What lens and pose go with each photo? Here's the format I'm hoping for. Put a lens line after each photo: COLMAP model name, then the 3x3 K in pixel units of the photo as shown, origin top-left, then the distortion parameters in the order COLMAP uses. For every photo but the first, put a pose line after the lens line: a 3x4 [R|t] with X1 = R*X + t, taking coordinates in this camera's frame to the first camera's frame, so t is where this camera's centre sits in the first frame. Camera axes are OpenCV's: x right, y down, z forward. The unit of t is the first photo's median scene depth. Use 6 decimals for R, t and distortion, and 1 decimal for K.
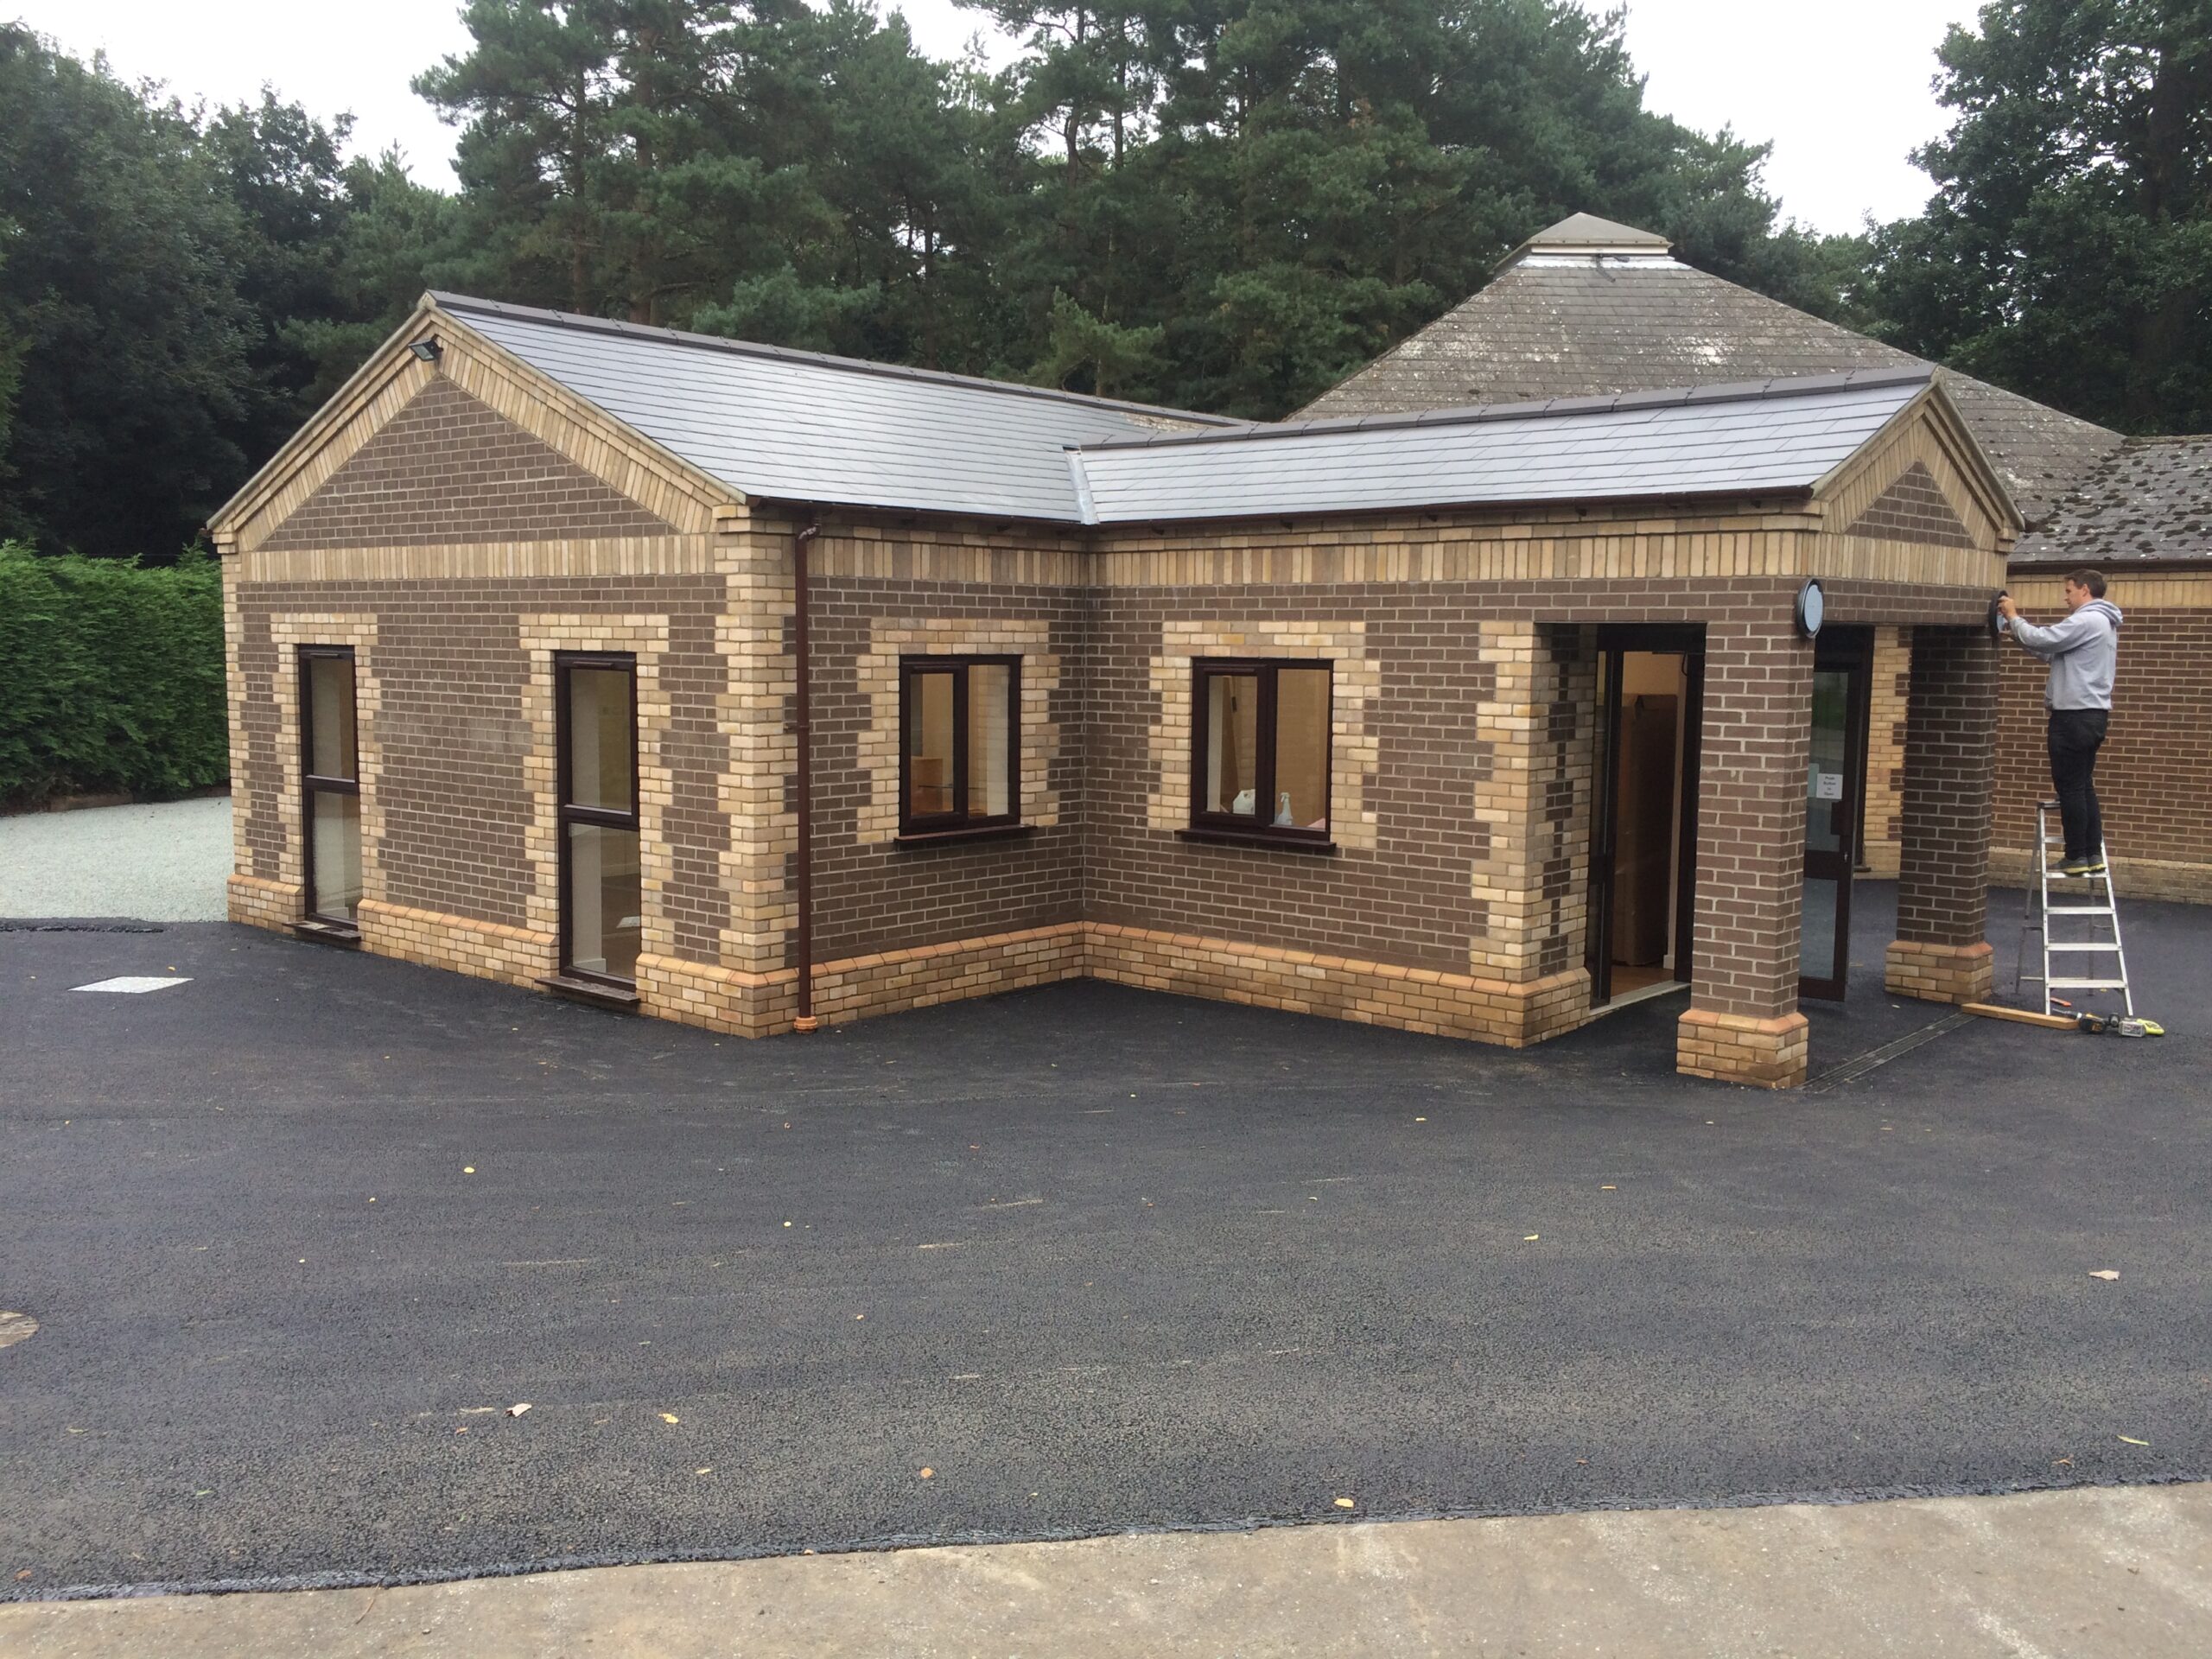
lens RADIAL K [[1883.0, 0, 1108.3], [0, 1883.0, 788.7], [0, 0, 1]] dist [0.074717, -0.077787]
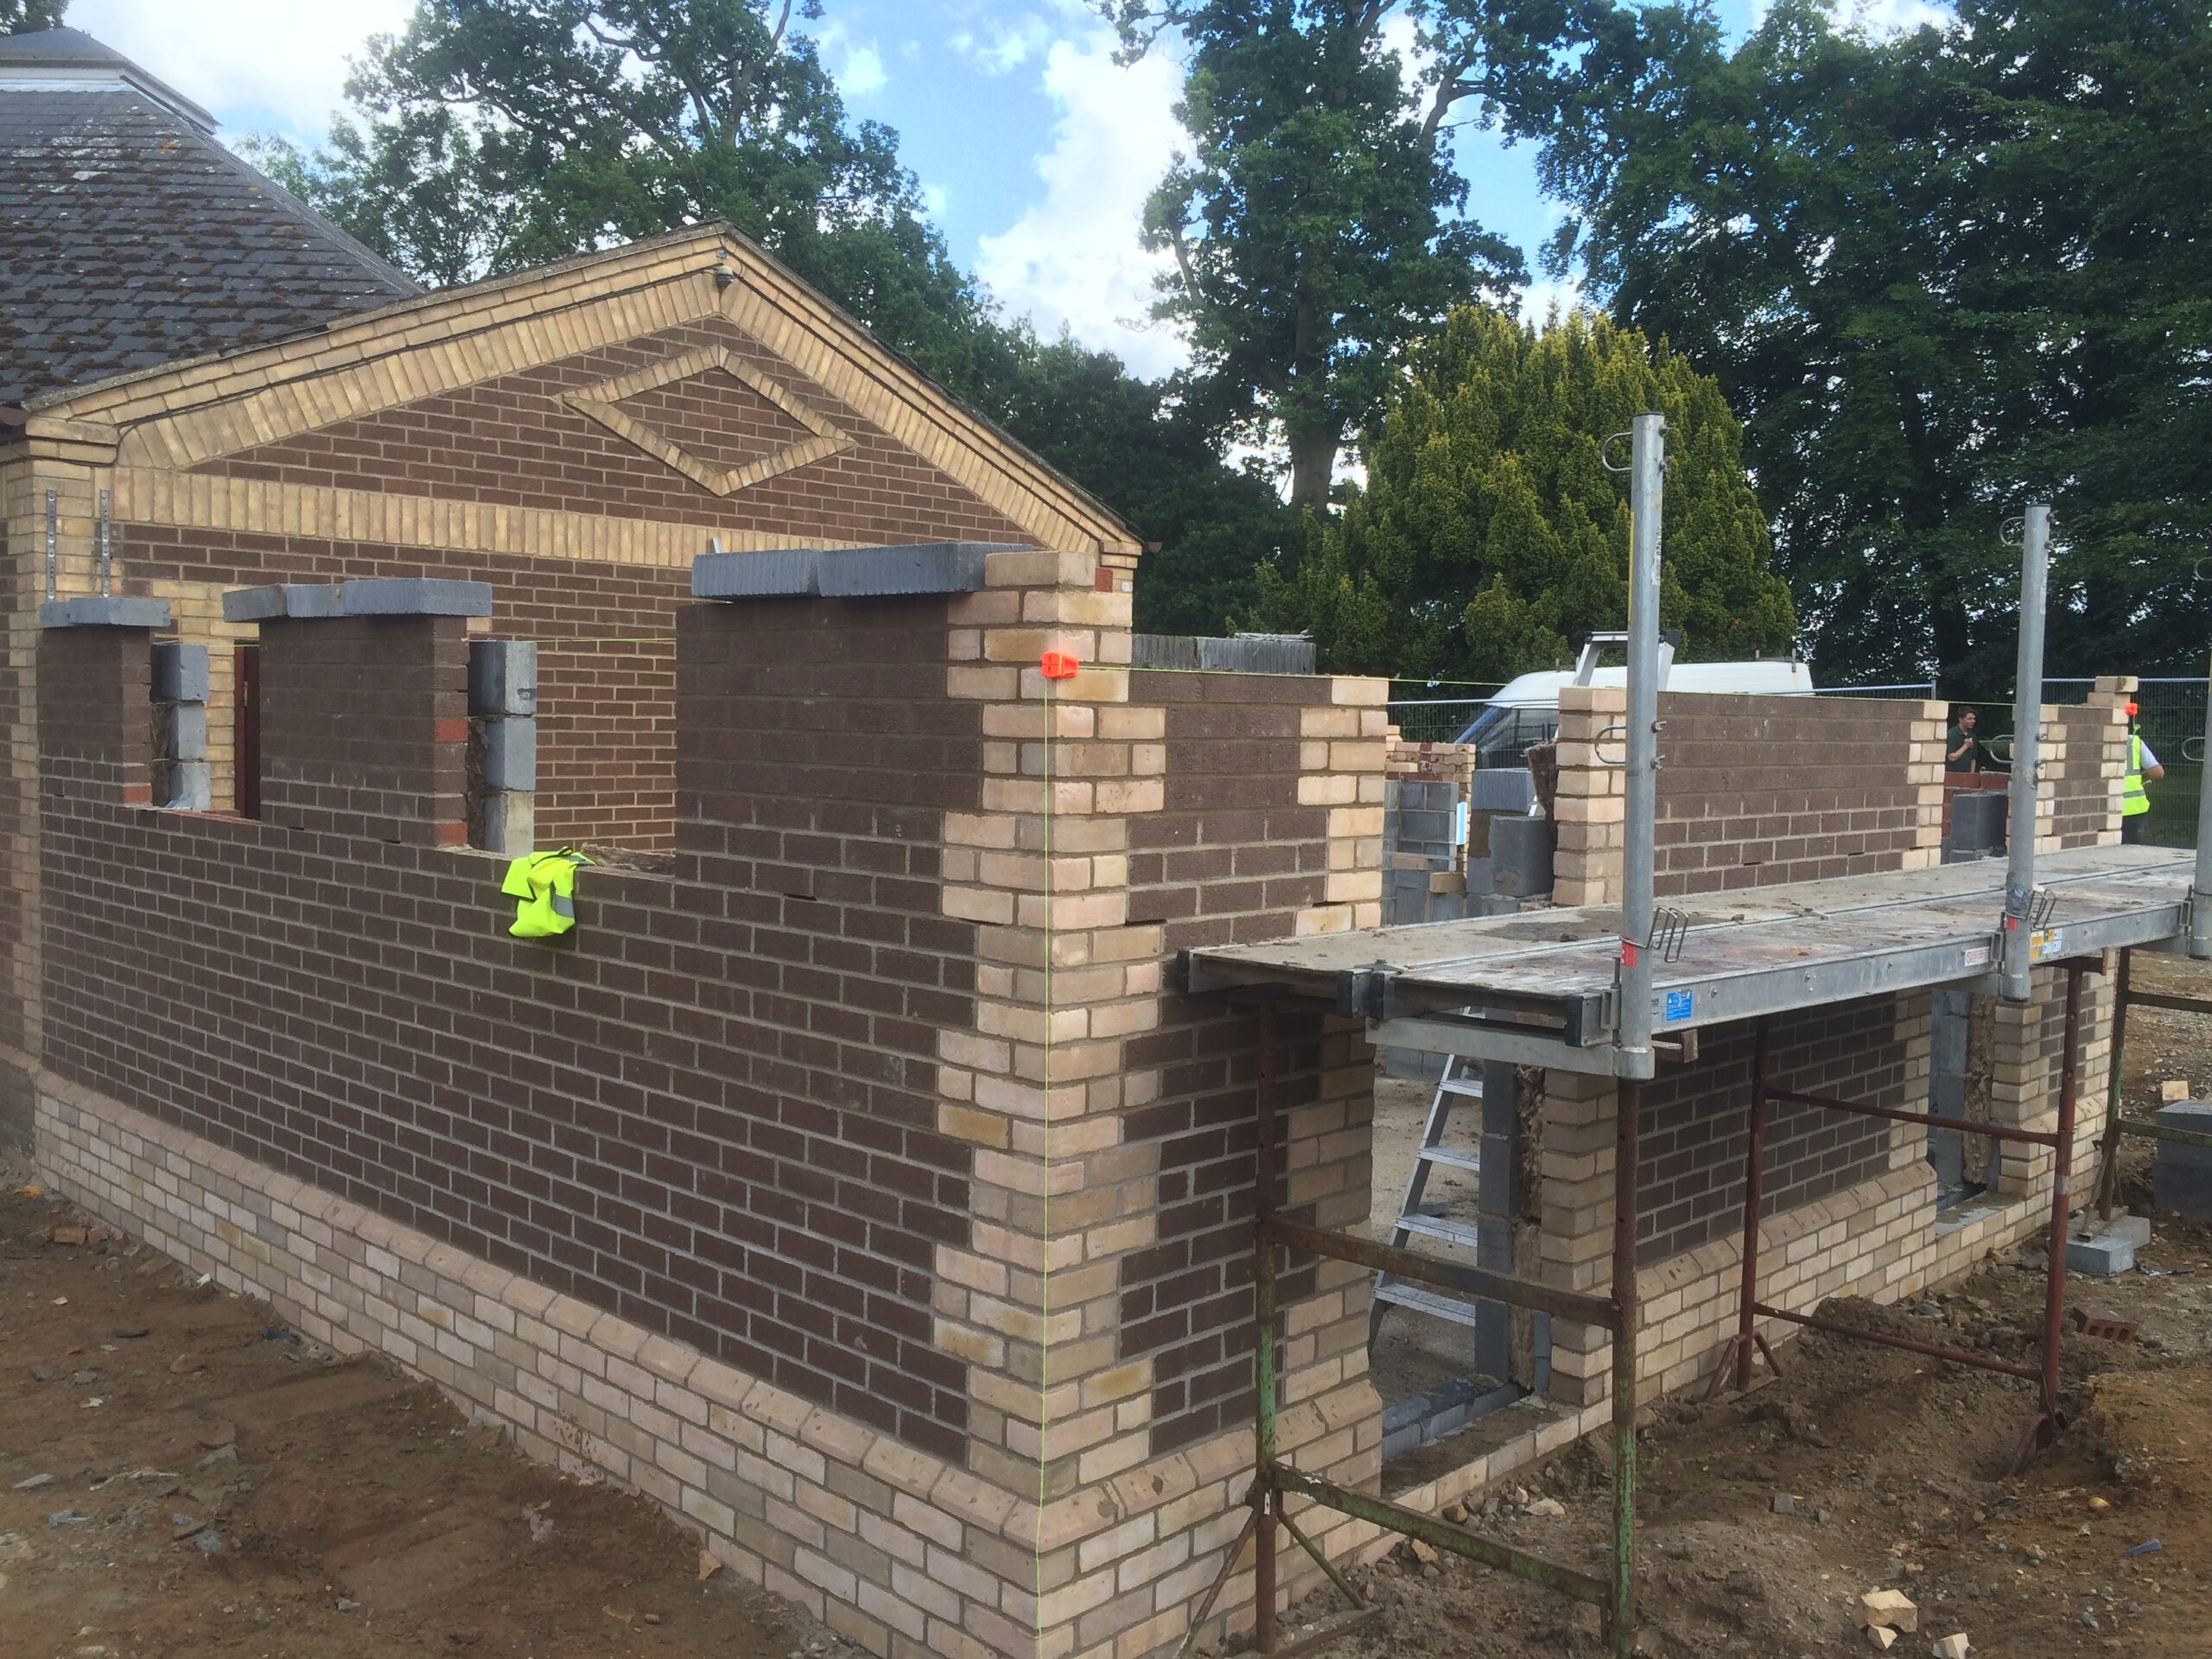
lens RADIAL K [[1877.7, 0, 1106.0], [0, 1877.7, 829.5], [0, 0, 1]] dist [0.072839, -0.092270]
pose [[0.056707, -0.071845, 0.995802, -0.912229], [0.062463, 0.995709, 0.068281, -0.079138], [-0.996435, 0.058329, 0.060952, 1.264910]]
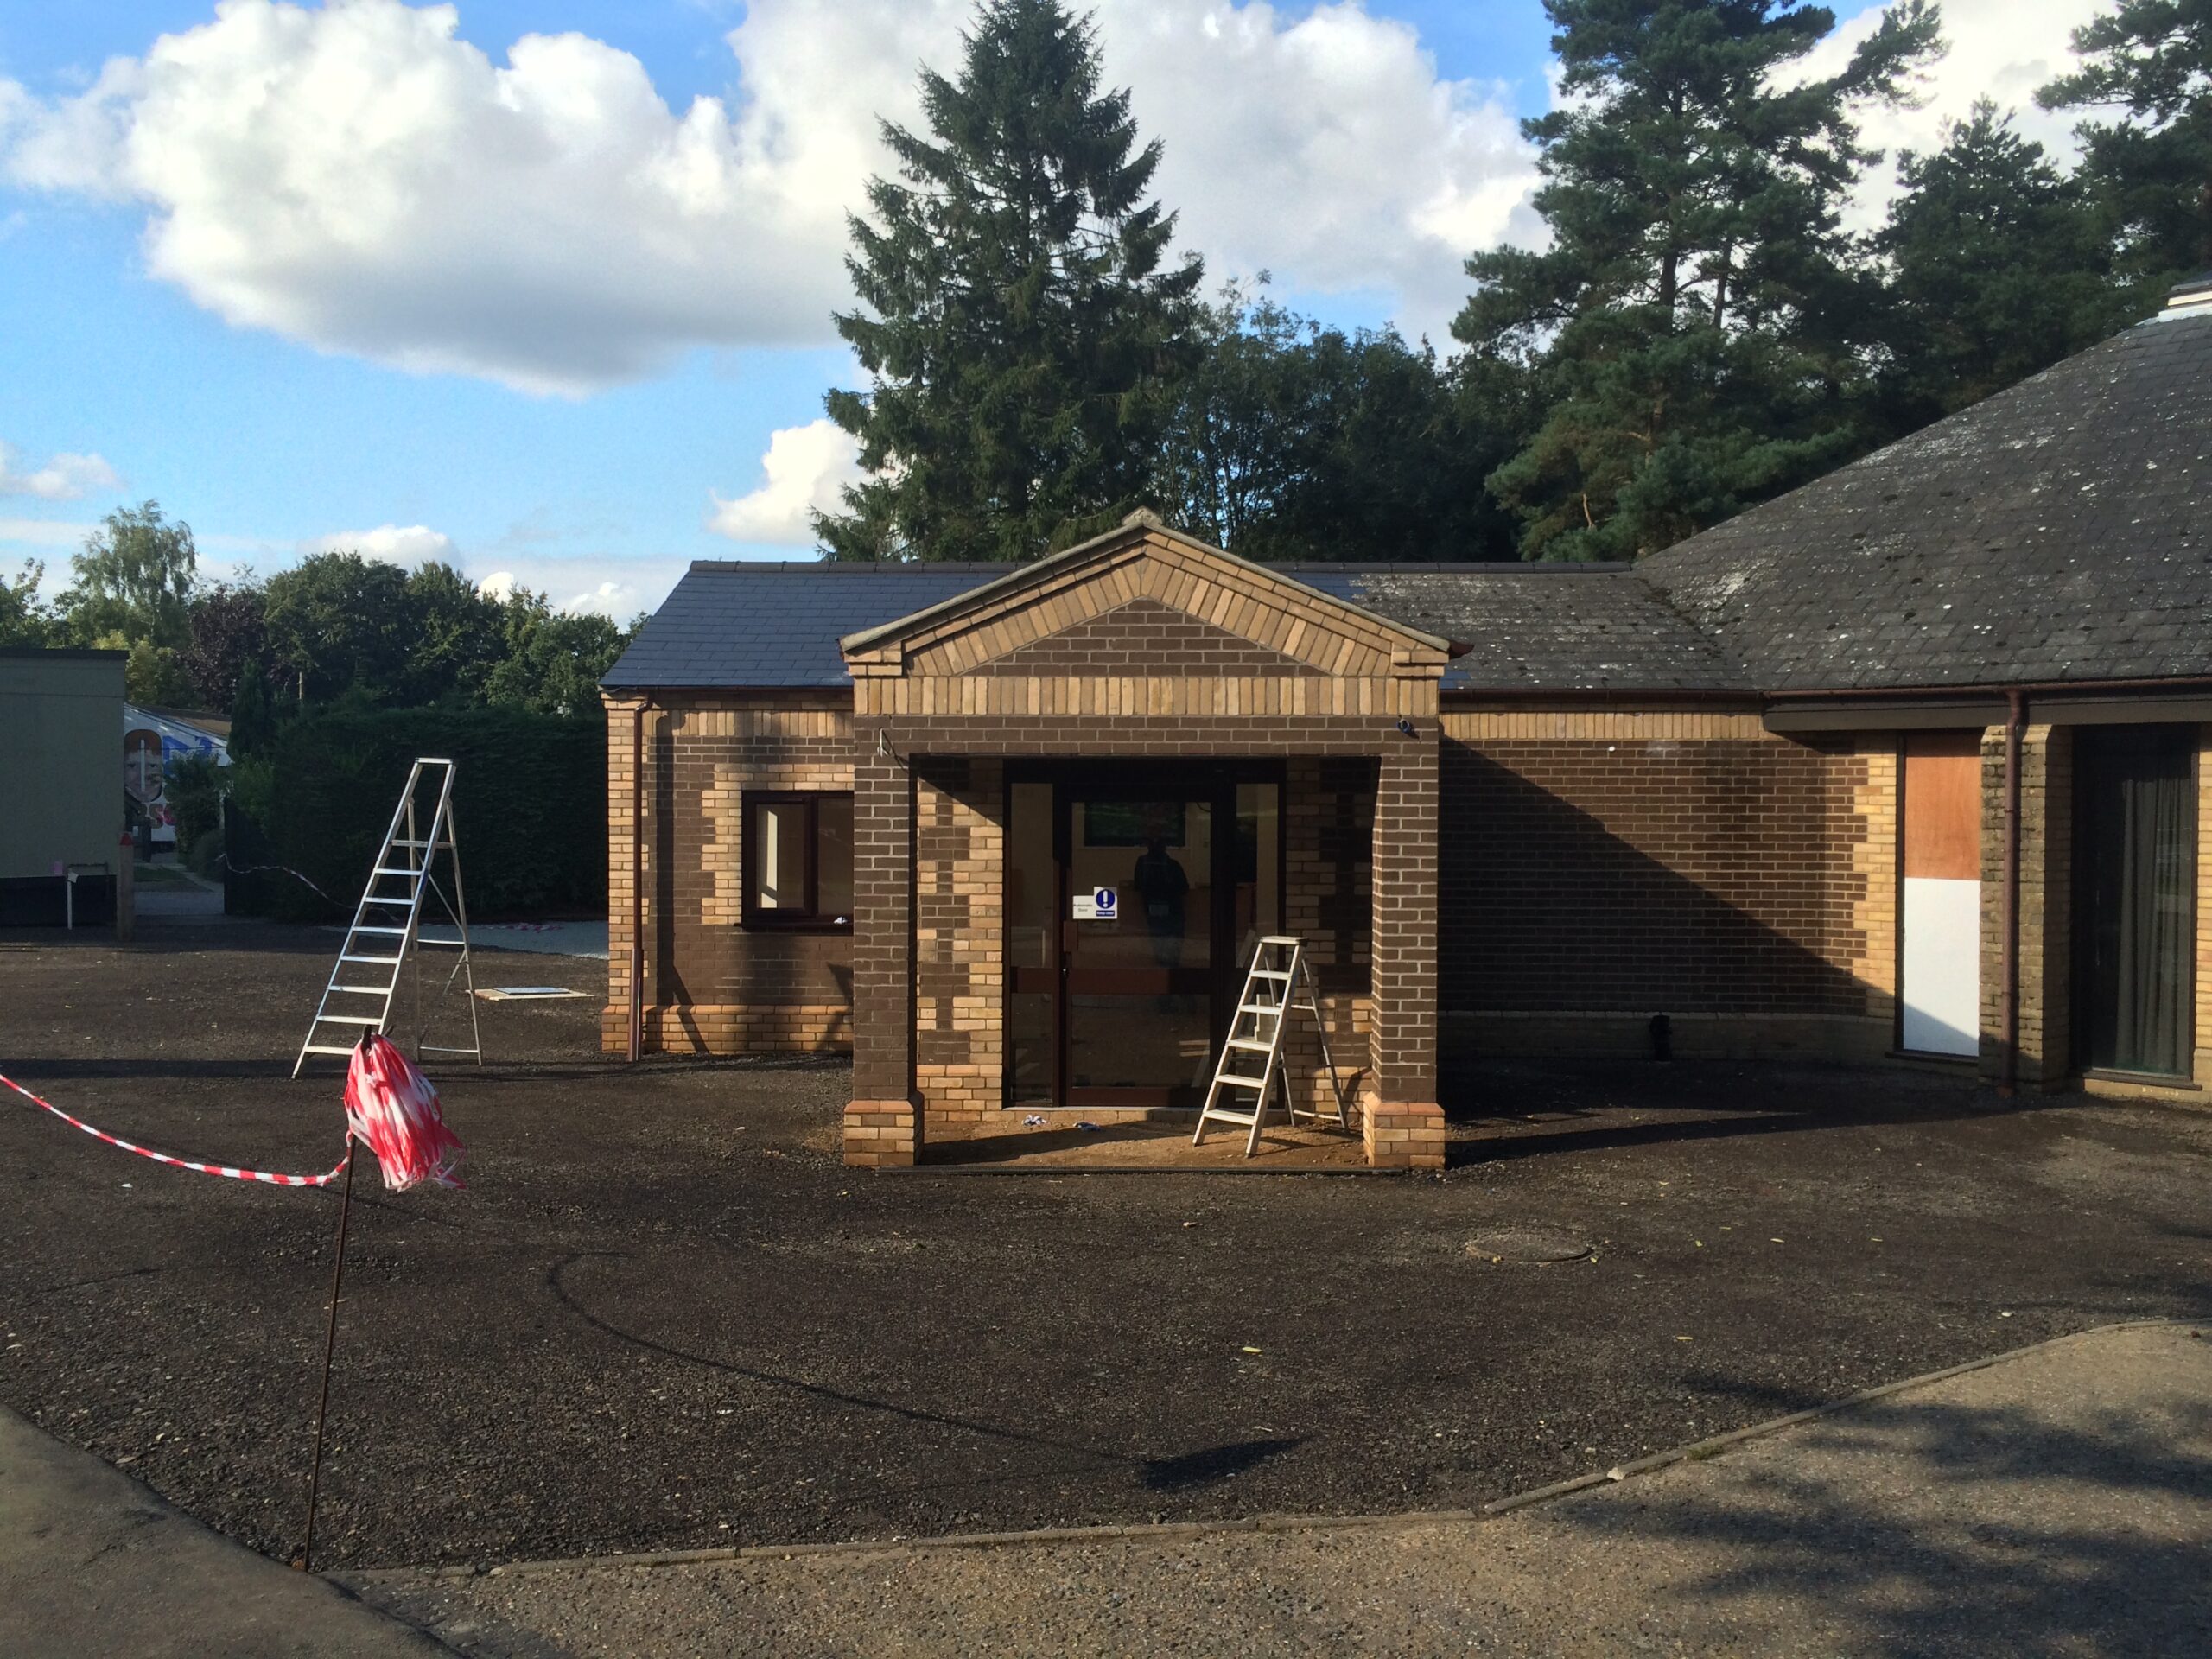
lens RADIAL K [[1883.0, 0, 1108.3], [0, 1883.0, 788.7], [0, 0, 1]] dist [0.074717, -0.077787]
pose [[0.643242, -0.006335, -0.765637, 1.121136], [-0.060317, 0.996439, -0.058919, -0.006398], [0.763283, 0.084081, 0.640569, 0.312484]]
